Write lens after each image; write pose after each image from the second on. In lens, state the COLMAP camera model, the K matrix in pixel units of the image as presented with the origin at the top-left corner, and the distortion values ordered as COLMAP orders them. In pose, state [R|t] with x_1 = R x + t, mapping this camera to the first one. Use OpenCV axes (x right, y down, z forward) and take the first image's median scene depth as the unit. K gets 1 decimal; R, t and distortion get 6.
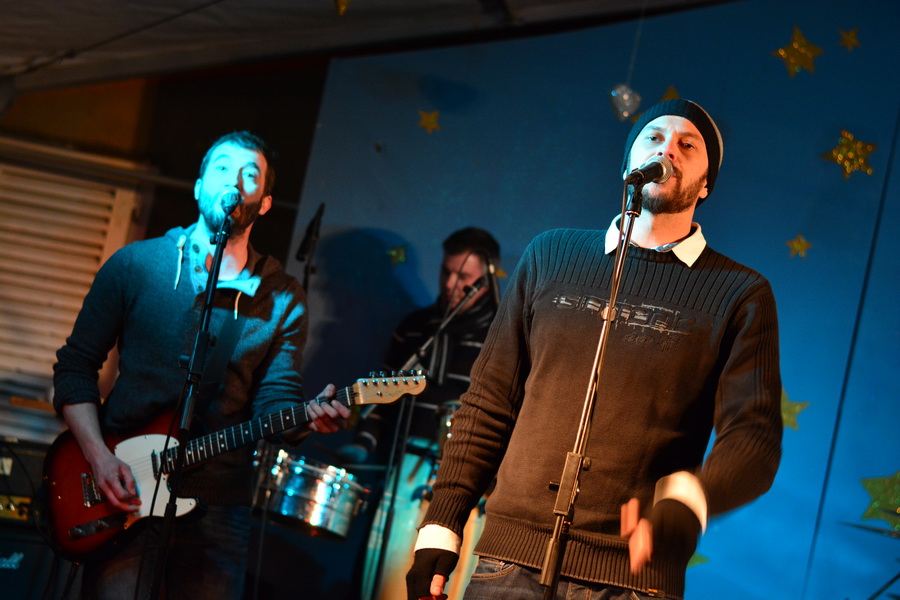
lens RADIAL K [[1953.6, 0, 450.0], [0, 1953.6, 299.8], [0, 0, 1]] dist [0.006449, 0.000000]
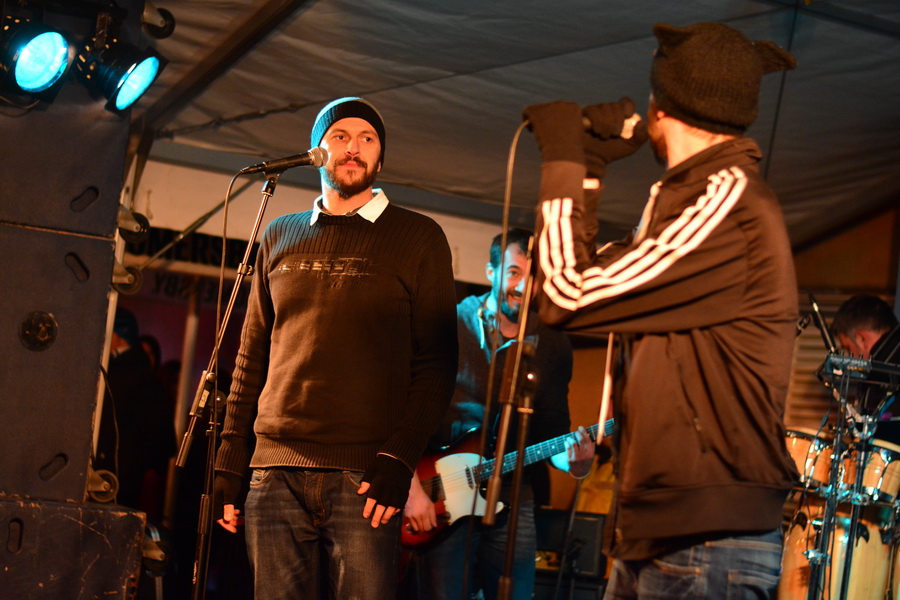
lens RADIAL K [[1953.6, 0, 449.0], [0, 1953.6, 300.2], [0, 0, 1]] dist [0.006449, 0.000000]
pose [[0.552943, -0.202074, -0.808344, 1.173447], [0.064976, 0.977649, -0.199951, 0.291933], [0.830682, 0.058039, 0.553714, 0.329083]]
